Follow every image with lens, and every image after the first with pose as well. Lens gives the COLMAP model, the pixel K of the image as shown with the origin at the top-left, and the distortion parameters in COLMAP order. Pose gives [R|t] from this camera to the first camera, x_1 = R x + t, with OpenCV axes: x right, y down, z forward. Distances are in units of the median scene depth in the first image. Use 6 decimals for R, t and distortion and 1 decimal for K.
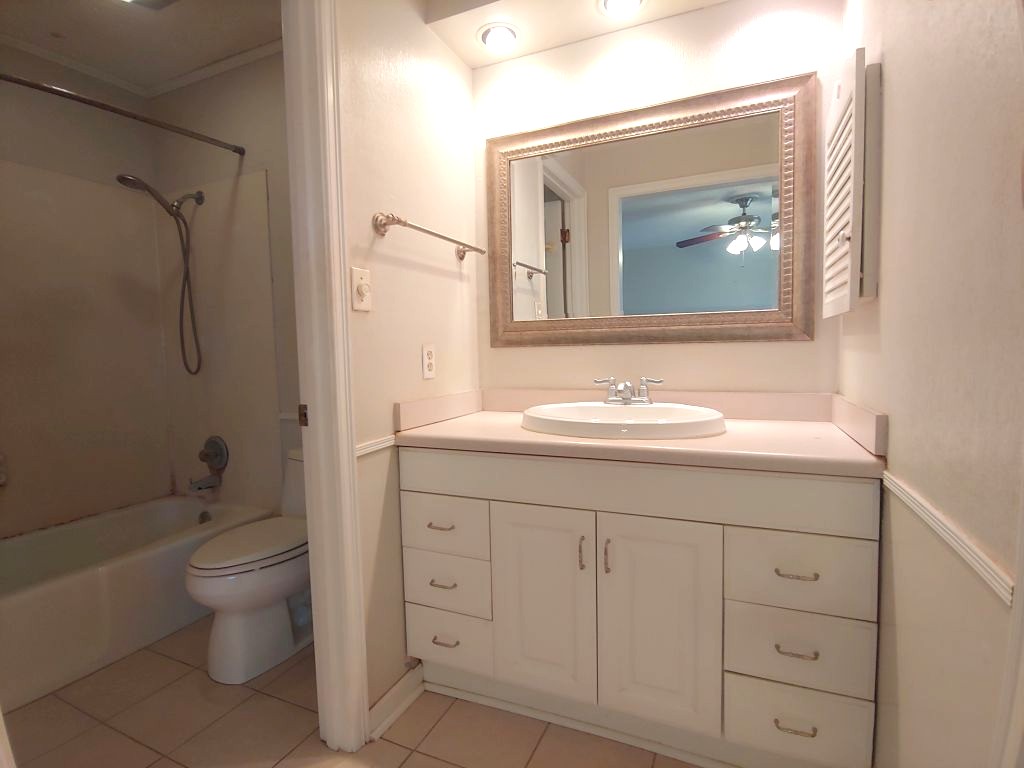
lens RADIAL K [[512.1, 0, 511.9], [0, 512.1, 380.9], [0, 0, 1]] dist [-0.002419, -0.012833]
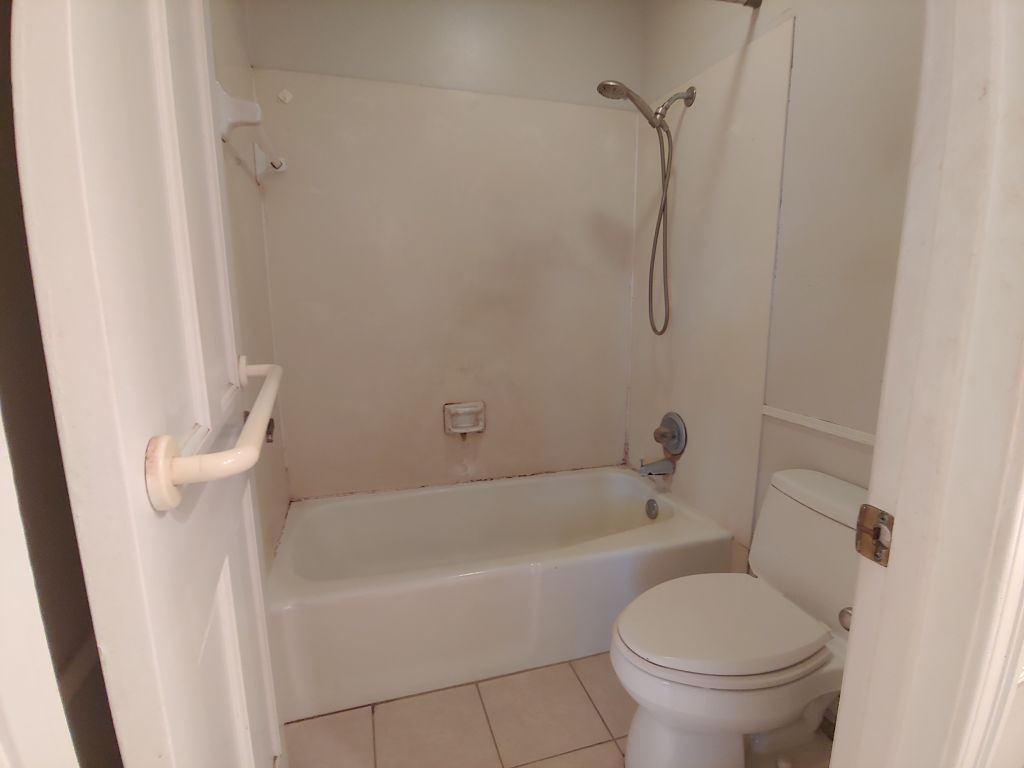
lens RADIAL K [[512.1, 0, 511.9], [0, 512.1, 380.9], [0, 0, 1]] dist [-0.002419, -0.012833]
pose [[0.661360, 0.155518, -0.733769, -0.178615], [-0.062622, 0.986302, 0.152599, -0.050020], [0.747450, -0.054973, 0.662040, 0.298102]]
